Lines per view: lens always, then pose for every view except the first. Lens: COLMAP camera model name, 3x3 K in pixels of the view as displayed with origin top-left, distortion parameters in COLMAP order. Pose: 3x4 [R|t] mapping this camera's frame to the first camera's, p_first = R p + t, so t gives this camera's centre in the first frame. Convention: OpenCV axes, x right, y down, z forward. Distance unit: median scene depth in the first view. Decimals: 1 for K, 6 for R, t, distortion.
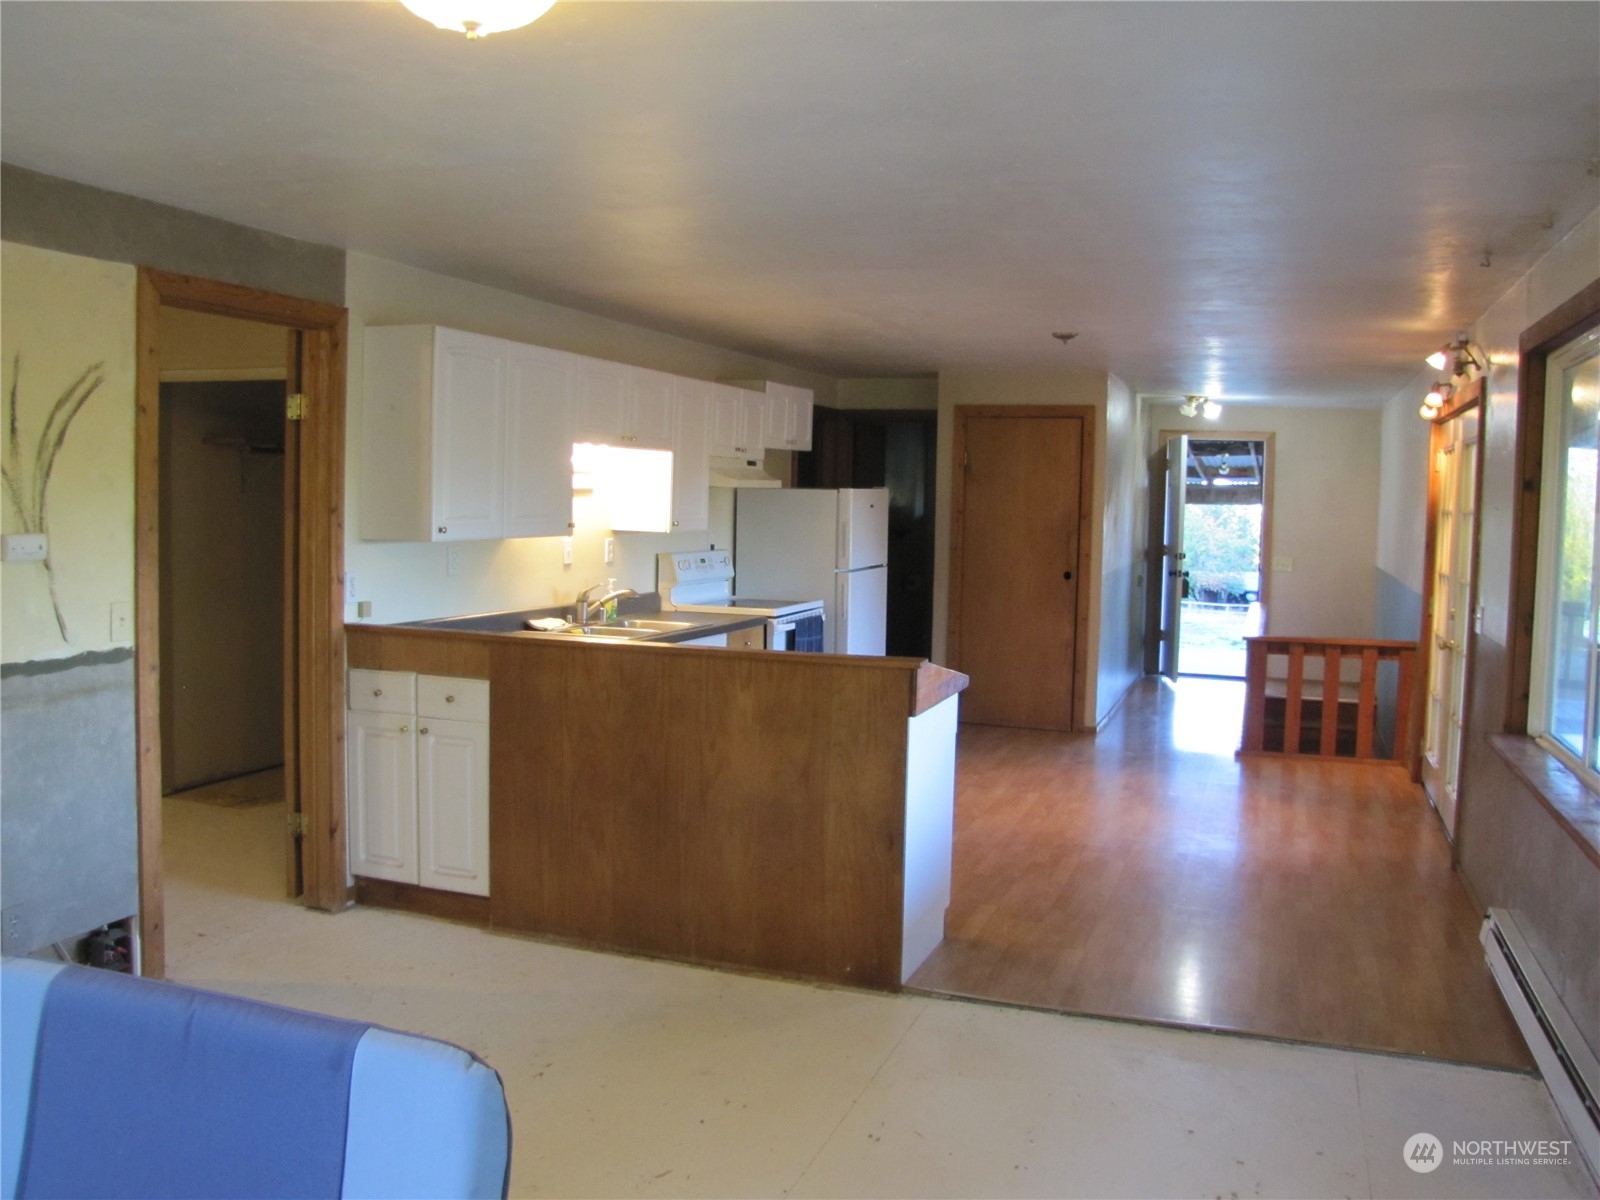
lens RADIAL K [[1343.9, 0, 800.6], [0, 1343.9, 568.4], [0, 0, 1]] dist [-0.193562, 0.169697]
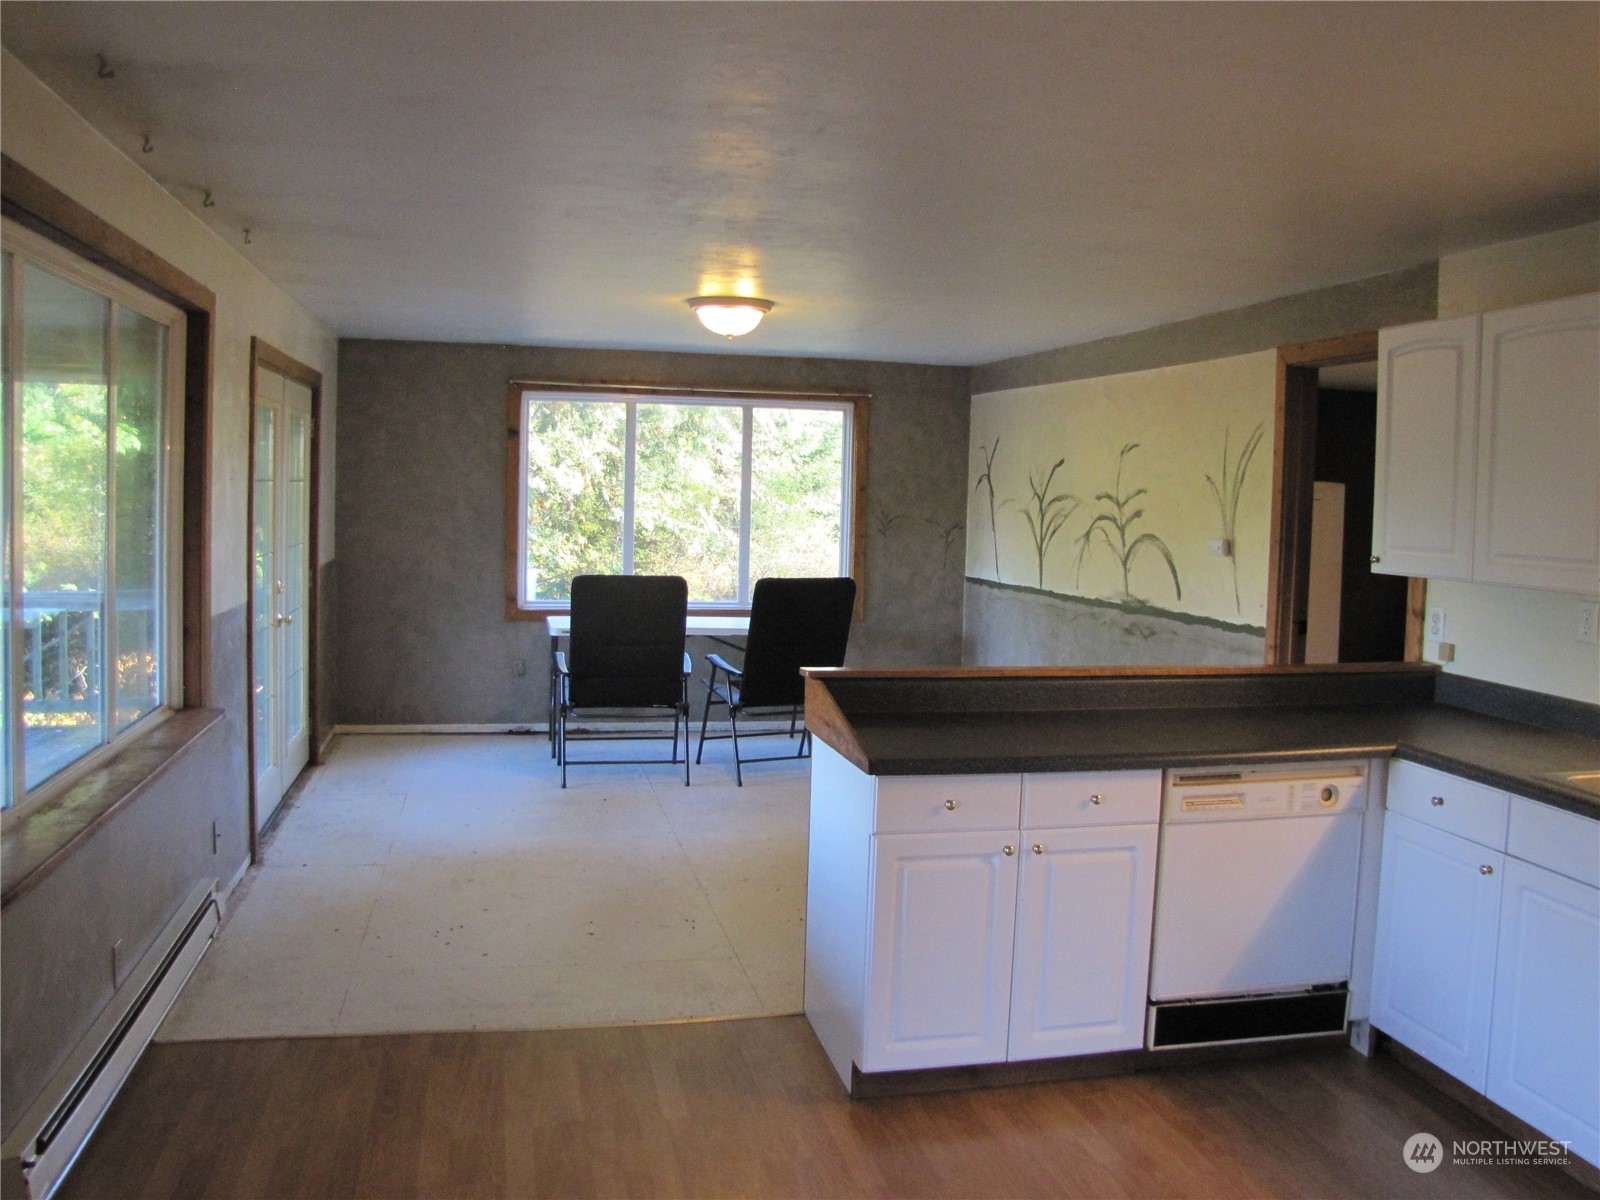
lens RADIAL K [[1343.9, 0, 800.6], [0, 1343.9, 568.4], [0, 0, 1]] dist [-0.193562, 0.169697]
pose [[-0.842100, -0.013961, -0.539141, 0.329416], [-0.074921, 0.993000, 0.091308, -0.046972], [0.534093, 0.117284, -0.837251, 0.972631]]
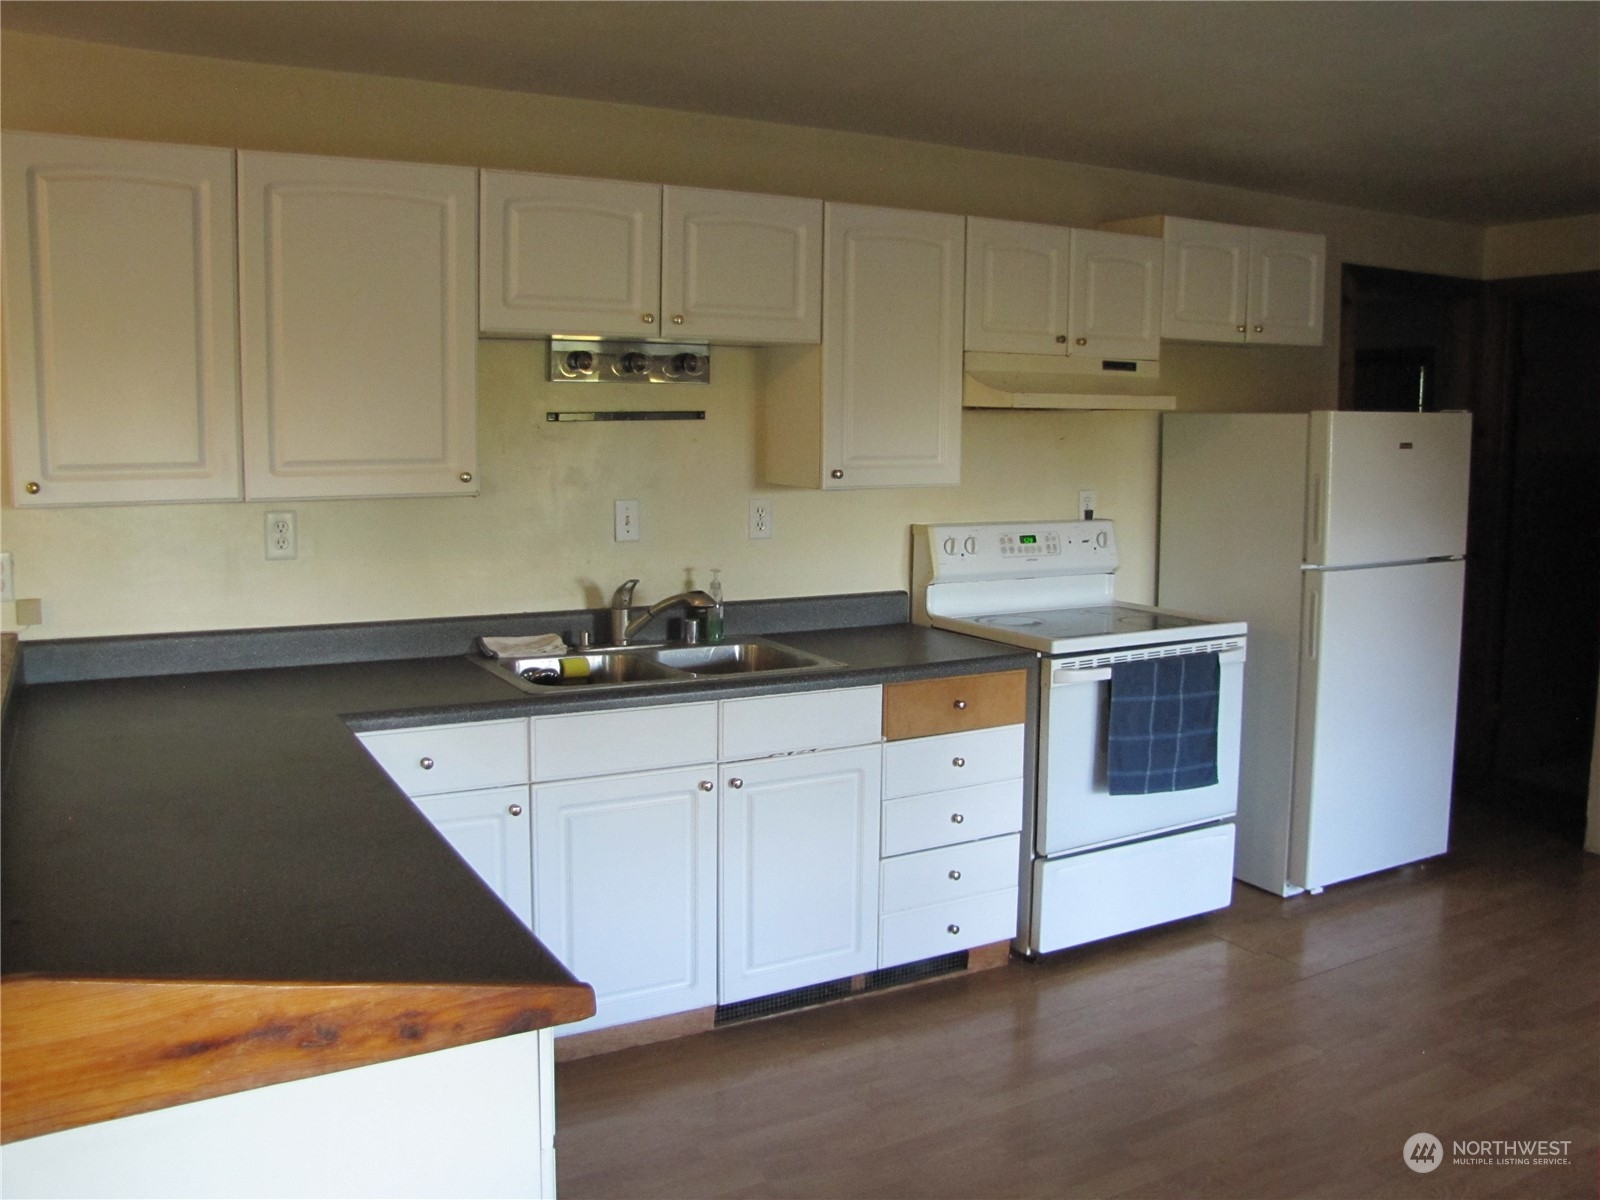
lens RADIAL K [[1343.9, 0, 800.6], [0, 1343.9, 568.4], [0, 0, 1]] dist [-0.193562, 0.169697]
pose [[0.762887, 0.060327, -0.643711, 0.222012], [-0.029584, 0.997852, 0.058455, -0.023375], [0.645854, -0.025551, 0.763033, 0.505454]]
